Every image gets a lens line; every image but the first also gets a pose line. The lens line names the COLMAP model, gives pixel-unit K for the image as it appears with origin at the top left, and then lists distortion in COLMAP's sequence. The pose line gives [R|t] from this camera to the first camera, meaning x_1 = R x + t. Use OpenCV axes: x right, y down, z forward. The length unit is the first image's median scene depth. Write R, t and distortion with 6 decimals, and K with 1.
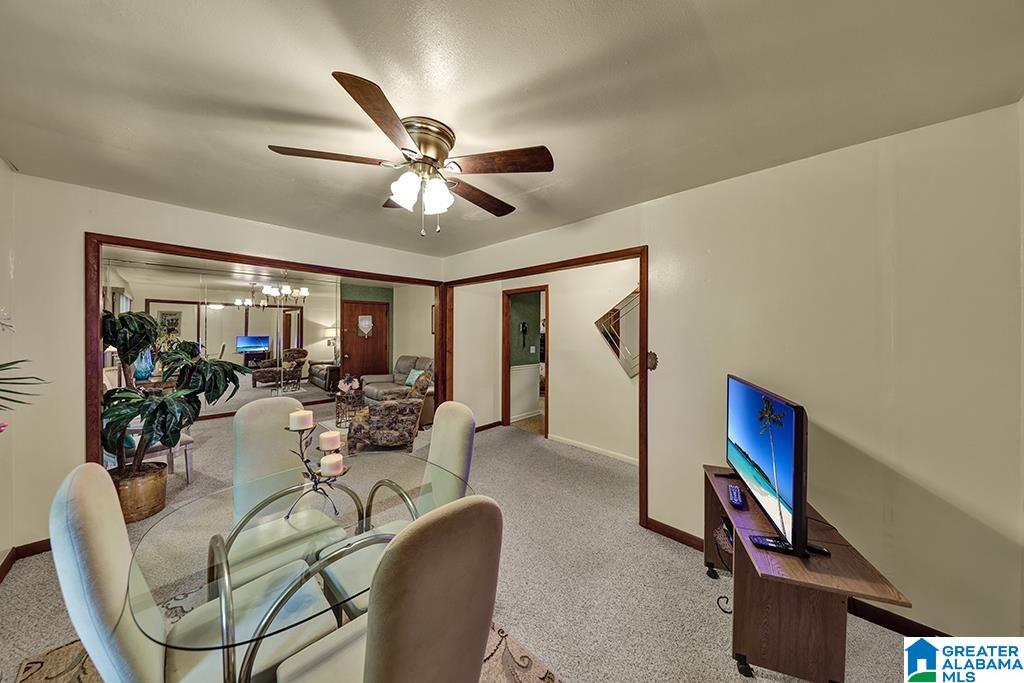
lens RADIAL K [[329.3, 0, 517.1], [0, 329.3, 332.5], [0, 0, 1]] dist [0.000738, 0.000008]
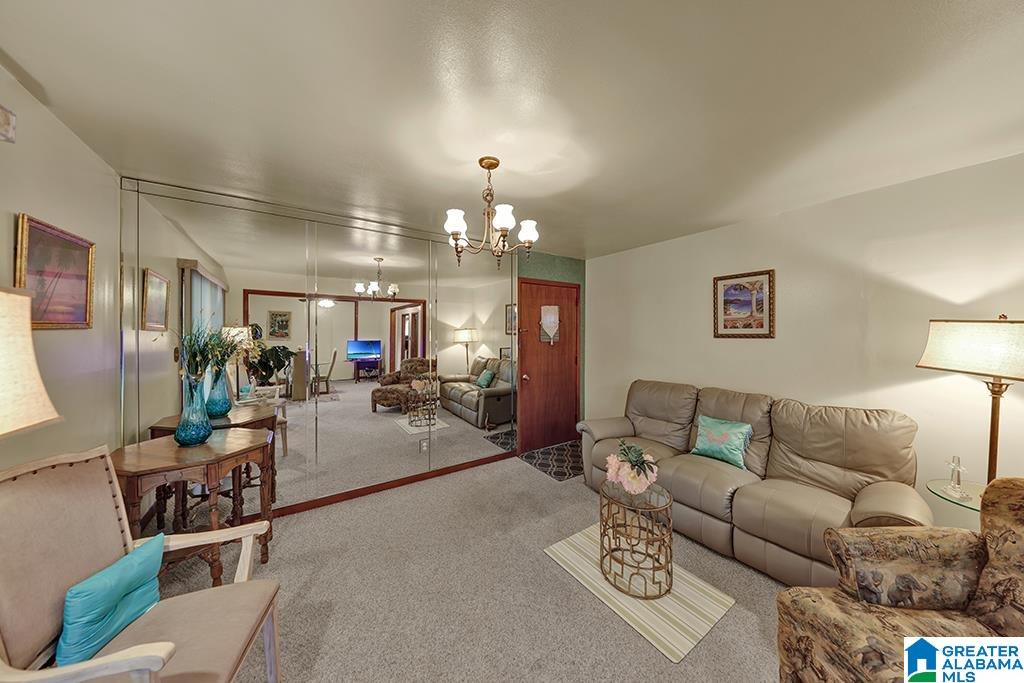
lens RADIAL K [[329.3, 0, 504.0], [0, 329.3, 342.6], [0, 0, 1]] dist [0.000738, 0.000008]
pose [[0.971715, -0.001115, -0.236153, -0.329732], [0.006756, 0.999711, 0.023077, -0.001397], [0.236059, -0.024020, 0.971442, 0.347245]]
